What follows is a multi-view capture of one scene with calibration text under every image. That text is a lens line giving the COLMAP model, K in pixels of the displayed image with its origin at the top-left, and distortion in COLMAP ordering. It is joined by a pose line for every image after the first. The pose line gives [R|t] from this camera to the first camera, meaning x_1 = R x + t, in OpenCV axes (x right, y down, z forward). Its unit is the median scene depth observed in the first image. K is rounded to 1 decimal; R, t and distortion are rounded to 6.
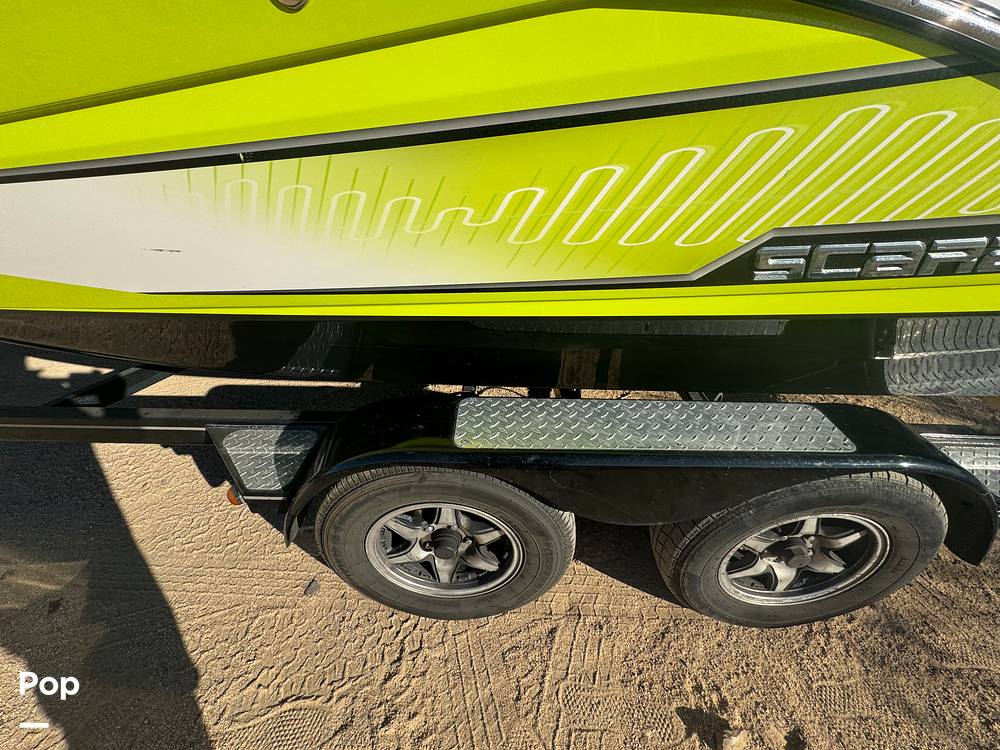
lens RADIAL K [[404.3, 0, 500.0], [0, 404.3, 375.0], [0, 0, 1]] dist [-0.002986, -0.000252]
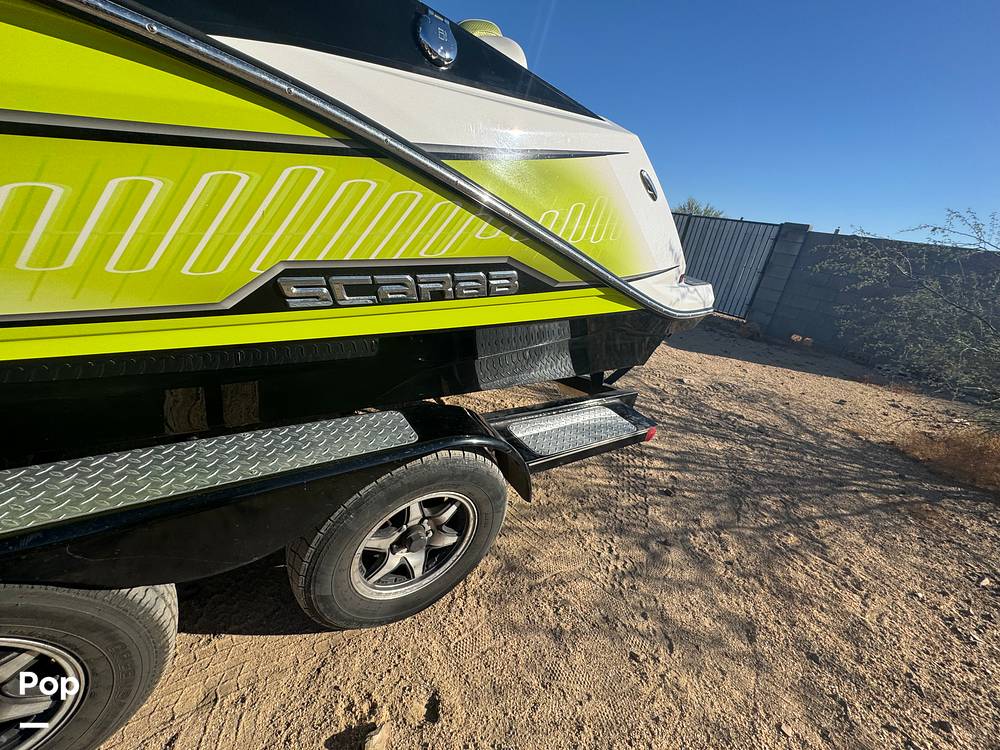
lens RADIAL K [[402.3, 0, 499.1], [0, 402.3, 373.3], [0, 0, 1]] dist [-0.004508, 0.000719]
pose [[0.800768, -0.115191, 0.587794, 0.303776], [0.171344, 0.984378, -0.040517, 0.061836], [-0.573944, 0.133160, 0.807995, -0.139504]]
